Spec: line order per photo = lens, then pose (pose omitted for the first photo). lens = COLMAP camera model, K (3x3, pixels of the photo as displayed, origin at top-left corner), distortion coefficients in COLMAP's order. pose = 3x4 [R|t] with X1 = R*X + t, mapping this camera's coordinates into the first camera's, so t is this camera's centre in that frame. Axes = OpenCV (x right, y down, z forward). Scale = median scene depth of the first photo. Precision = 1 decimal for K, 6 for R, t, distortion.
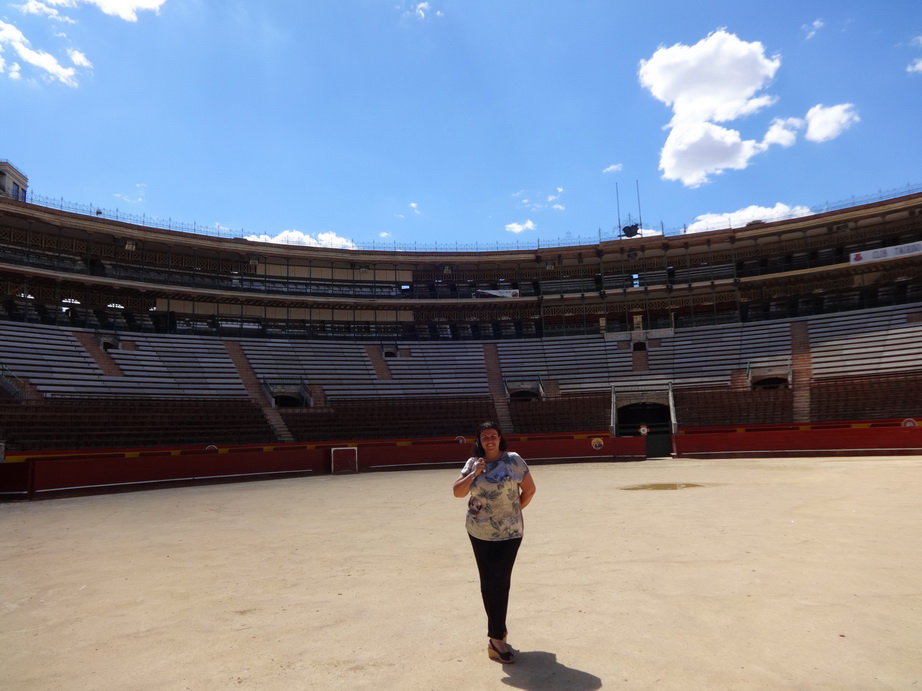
lens RADIAL K [[692.7, 0, 461.0], [0, 692.7, 345.5], [0, 0, 1]] dist [0.009279, -0.002302]
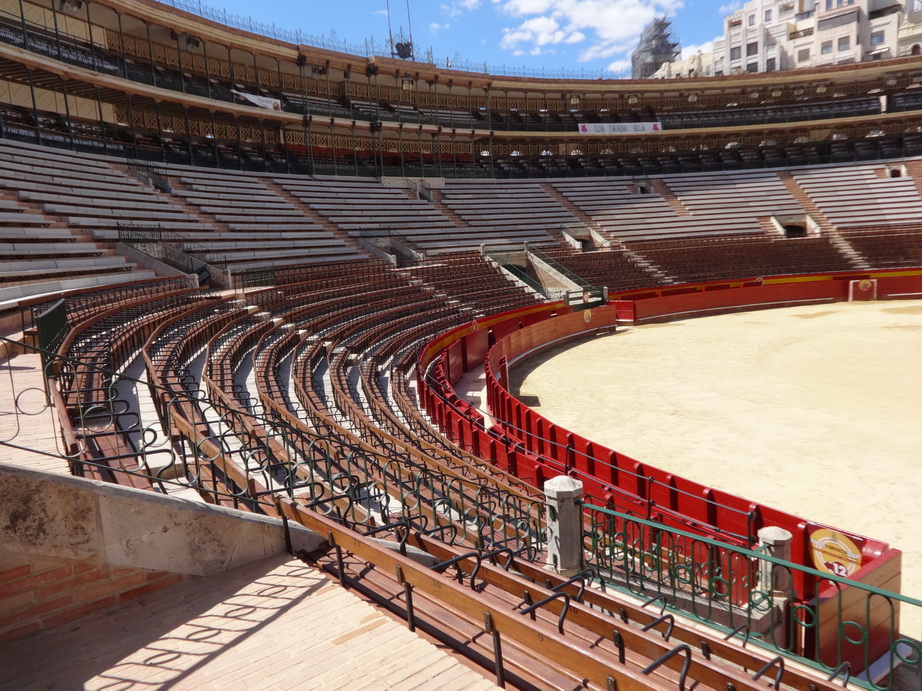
lens RADIAL K [[692.7, 0, 461.0], [0, 692.7, 345.5], [0, 0, 1]] dist [0.009279, -0.002302]
pose [[0.552755, -0.112860, 0.825666, -0.428014], [-0.064500, 0.982021, 0.177413, 0.025887], [-0.830844, -0.151321, 0.535538, 0.453416]]
